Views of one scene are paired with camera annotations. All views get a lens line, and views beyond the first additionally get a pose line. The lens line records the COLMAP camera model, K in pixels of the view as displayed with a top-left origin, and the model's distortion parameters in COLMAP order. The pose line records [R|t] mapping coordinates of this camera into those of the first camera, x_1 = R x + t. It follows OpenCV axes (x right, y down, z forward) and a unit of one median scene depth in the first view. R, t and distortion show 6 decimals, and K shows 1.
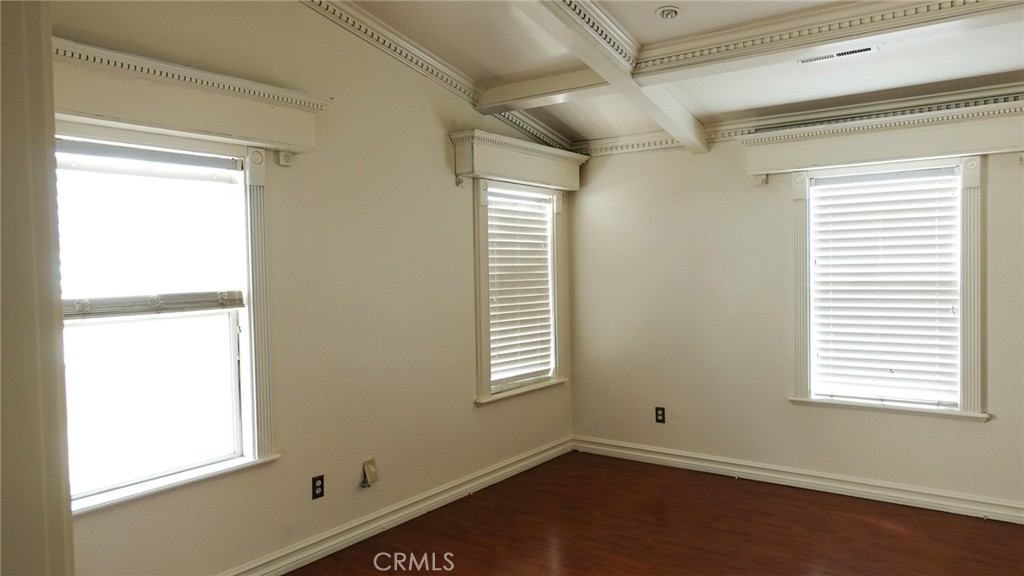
lens RADIAL K [[711.5, 0, 512.2], [0, 711.5, 284.8], [0, 0, 1]] dist [0.006812, 0.003050]
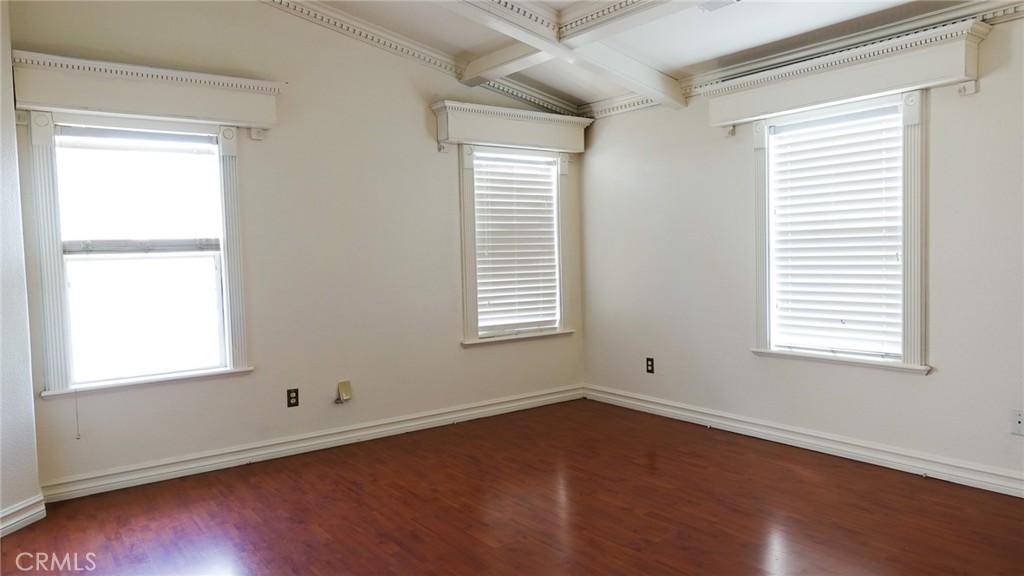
lens RADIAL K [[707.8, 0, 512.0], [0, 707.8, 288.0], [0, 0, 1]] dist [0.001203, 0.006566]
pose [[0.953019, 0.009394, -0.302765, 0.376660], [0.000555, 0.999463, 0.032760, 0.041322], [0.302910, -0.031389, 0.952502, -0.046978]]
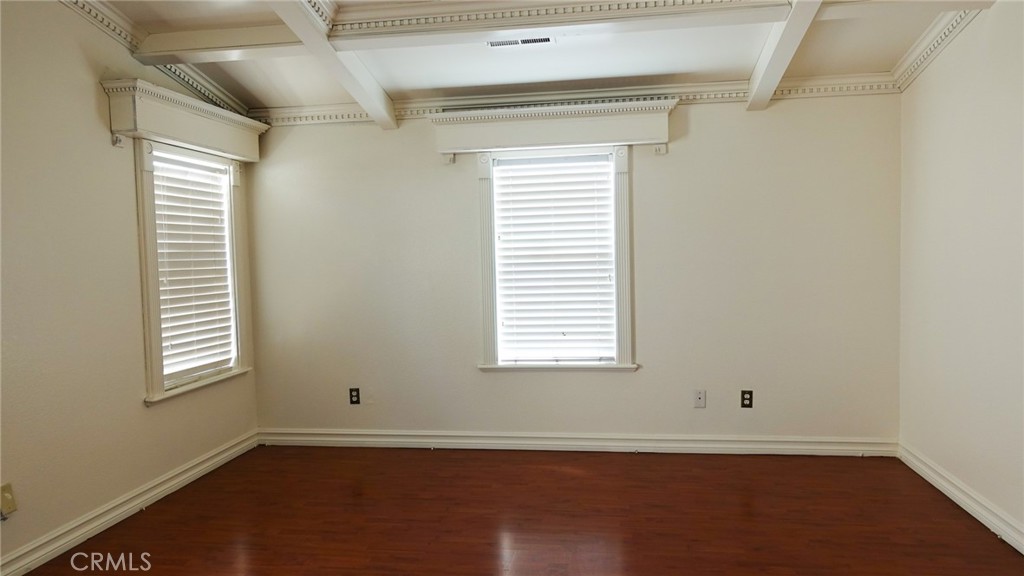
lens RADIAL K [[711.5, 0, 512.2], [0, 711.5, 284.8], [0, 0, 1]] dist [0.006812, 0.003050]
pose [[0.887952, -0.028236, 0.459070, -0.050967], [0.022737, 0.999588, 0.017502, 0.020704], [-0.459375, -0.005103, 0.888228, 0.038871]]
